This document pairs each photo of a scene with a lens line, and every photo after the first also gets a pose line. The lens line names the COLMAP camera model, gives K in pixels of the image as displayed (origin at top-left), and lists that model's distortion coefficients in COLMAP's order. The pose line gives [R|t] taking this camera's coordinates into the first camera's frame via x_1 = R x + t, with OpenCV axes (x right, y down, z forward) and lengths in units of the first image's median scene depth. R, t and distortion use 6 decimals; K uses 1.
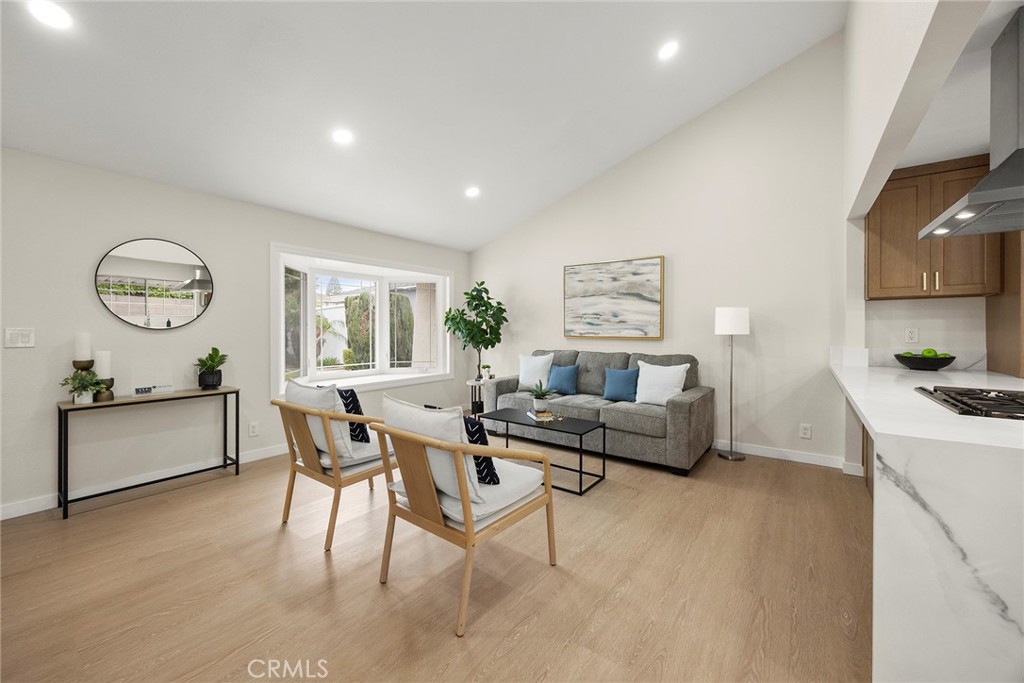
lens RADIAL K [[395.5, 0, 510.6], [0, 395.5, 331.6], [0, 0, 1]] dist [-0.005966, 0.000947]
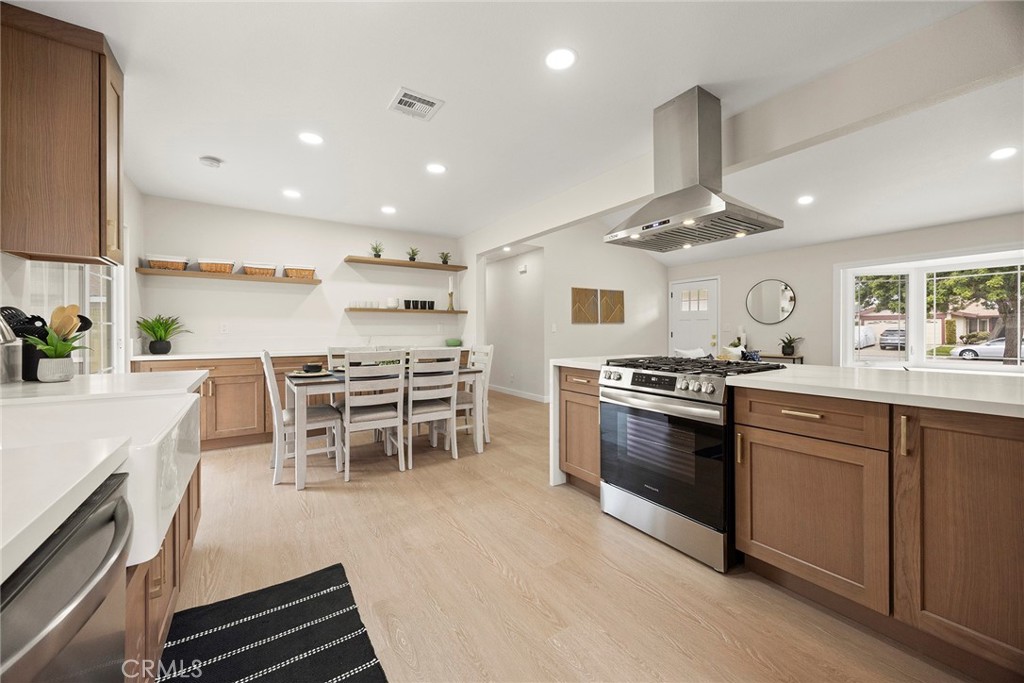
lens RADIAL K [[395.5, 0, 512.1], [0, 395.5, 336.2], [0, 0, 1]] dist [-0.005966, 0.000947]
pose [[-0.336418, 0.013449, -0.941617, 1.061568], [0.000024, 0.999898, 0.014272, 0.021073], [0.941713, 0.004779, -0.336384, 0.306325]]
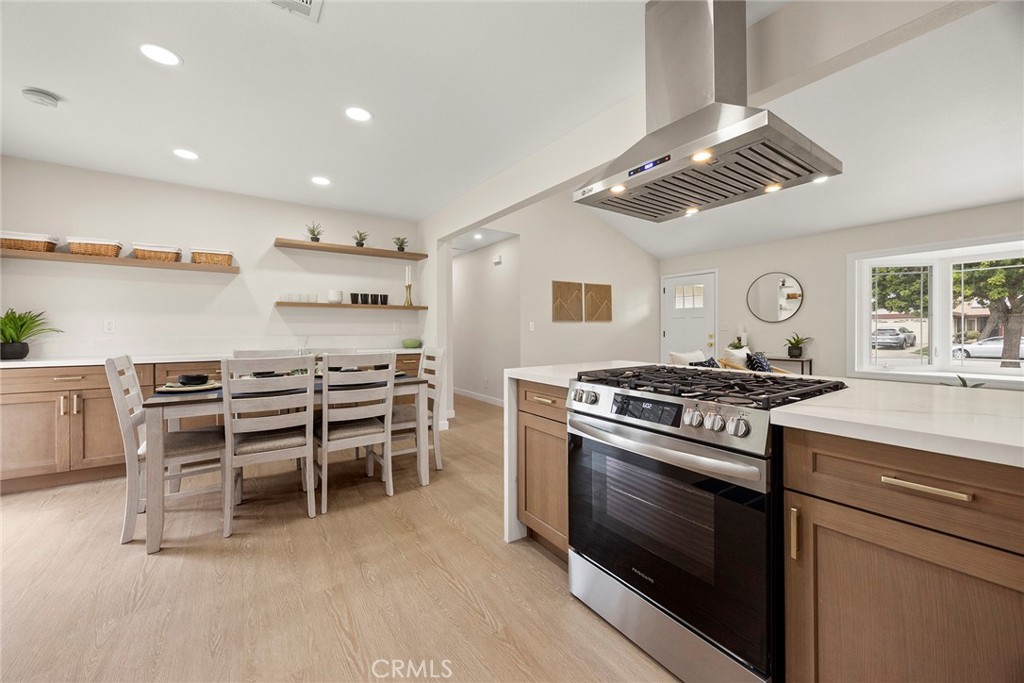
lens RADIAL K [[395.5, 0, 511.9], [0, 395.5, 333.3], [0, 0, 1]] dist [-0.005966, 0.000947]
pose [[-0.316496, 0.009059, -0.948551, 0.873288], [-0.000633, 0.999952, 0.009762, 0.020978], [0.948594, 0.003690, -0.316475, 0.305219]]
